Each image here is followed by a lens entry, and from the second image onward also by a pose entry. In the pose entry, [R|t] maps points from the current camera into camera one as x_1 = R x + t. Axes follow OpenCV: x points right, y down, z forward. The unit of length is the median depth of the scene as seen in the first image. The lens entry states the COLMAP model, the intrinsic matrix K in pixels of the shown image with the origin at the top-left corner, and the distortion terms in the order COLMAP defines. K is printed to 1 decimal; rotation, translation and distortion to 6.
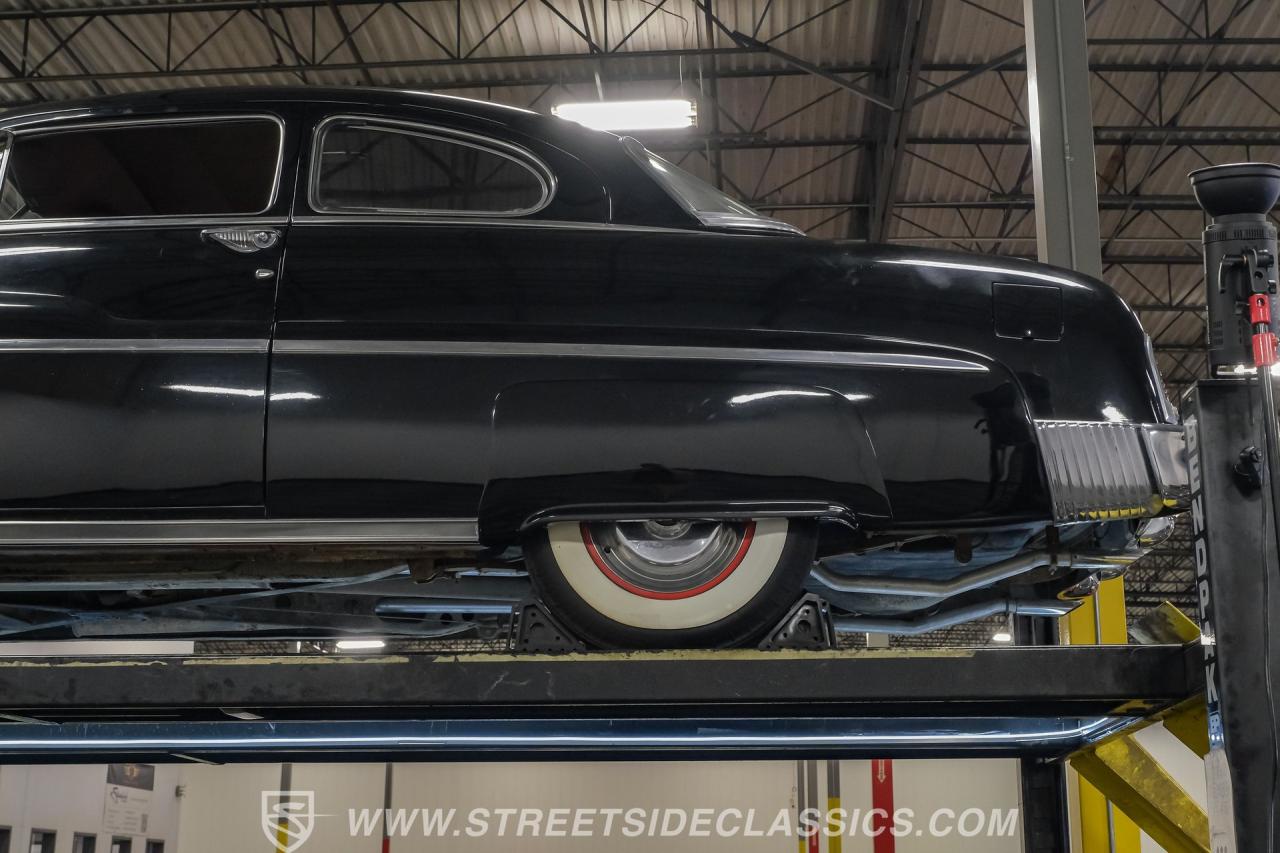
lens RADIAL K [[1774.5, 0, 642.8], [0, 1774.5, 371.0], [0, 0, 1]] dist [0.010050, 0.039115]
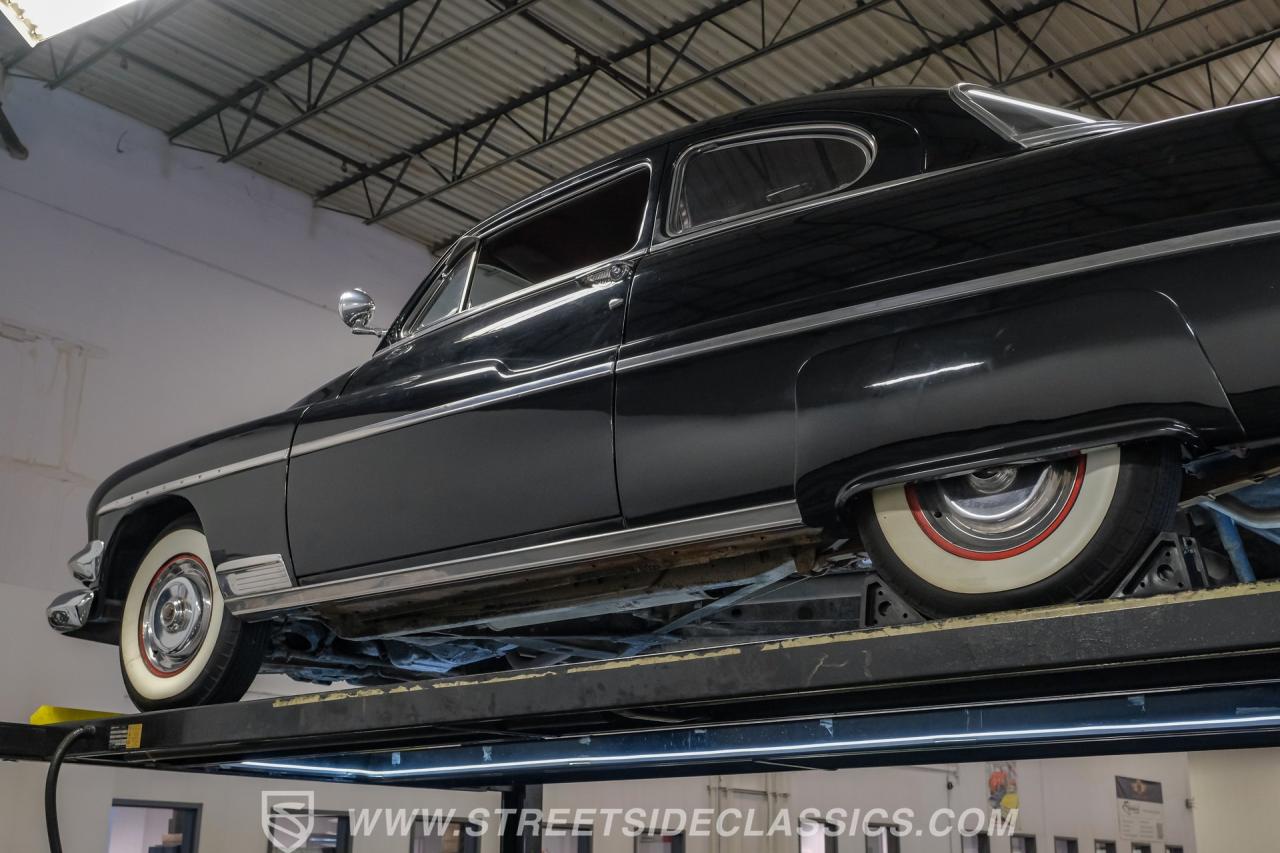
lens RADIAL K [[1437.5, 0, 674.2], [0, 1437.5, 422.9], [0, 0, 1]] dist [0.004437, 0.014250]
pose [[0.815742, -0.172789, -0.552005, 0.257501], [0.156823, 0.984662, -0.076470, 0.080477], [0.556751, -0.024187, 0.830327, 0.276851]]
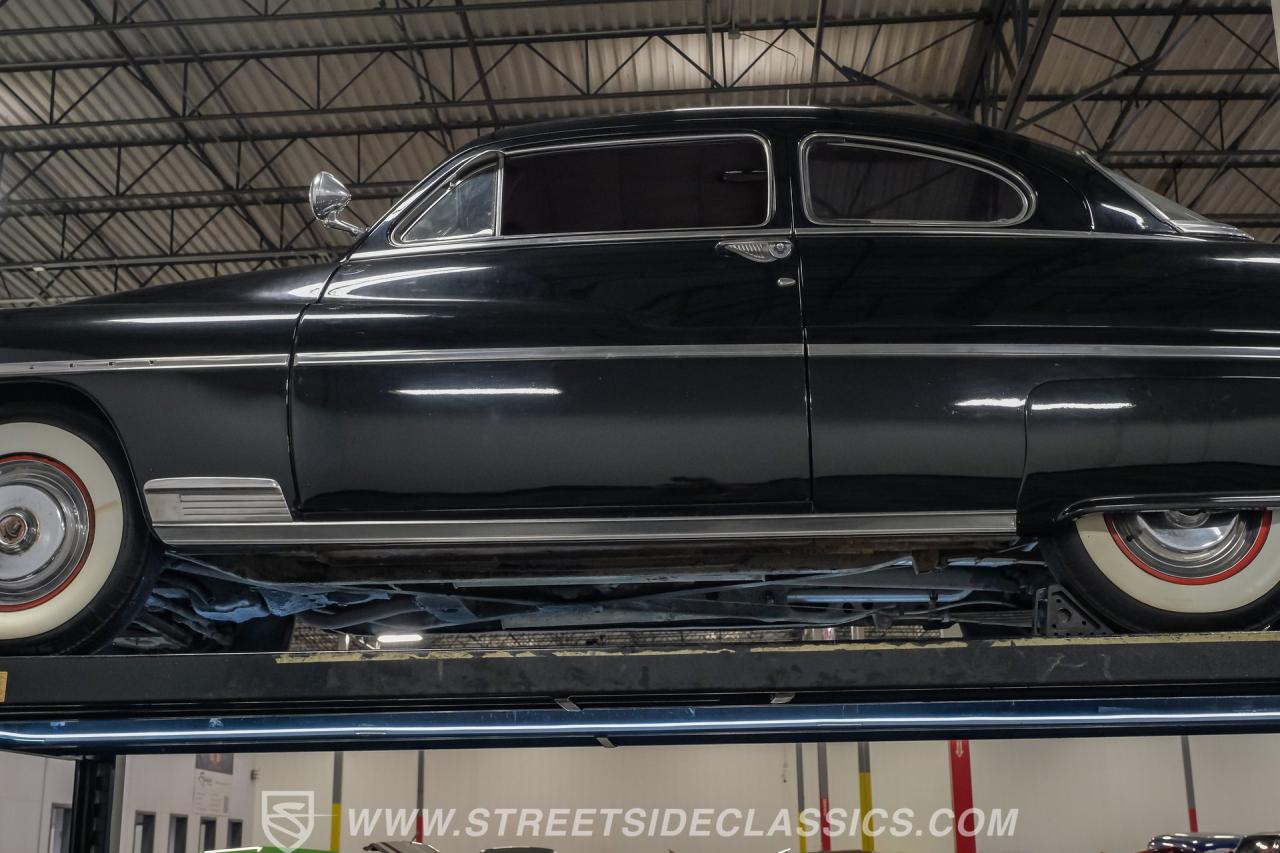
lens RADIAL K [[1625.2, 0, 635.7], [0, 1625.2, 392.1], [0, 0, 1]] dist [-0.005727, 0.068959]
pose [[0.999886, -0.012573, 0.008327, -0.287907], [0.012538, 0.999912, 0.004280, 0.004998], [-0.008380, -0.004175, 0.999956, 0.030629]]
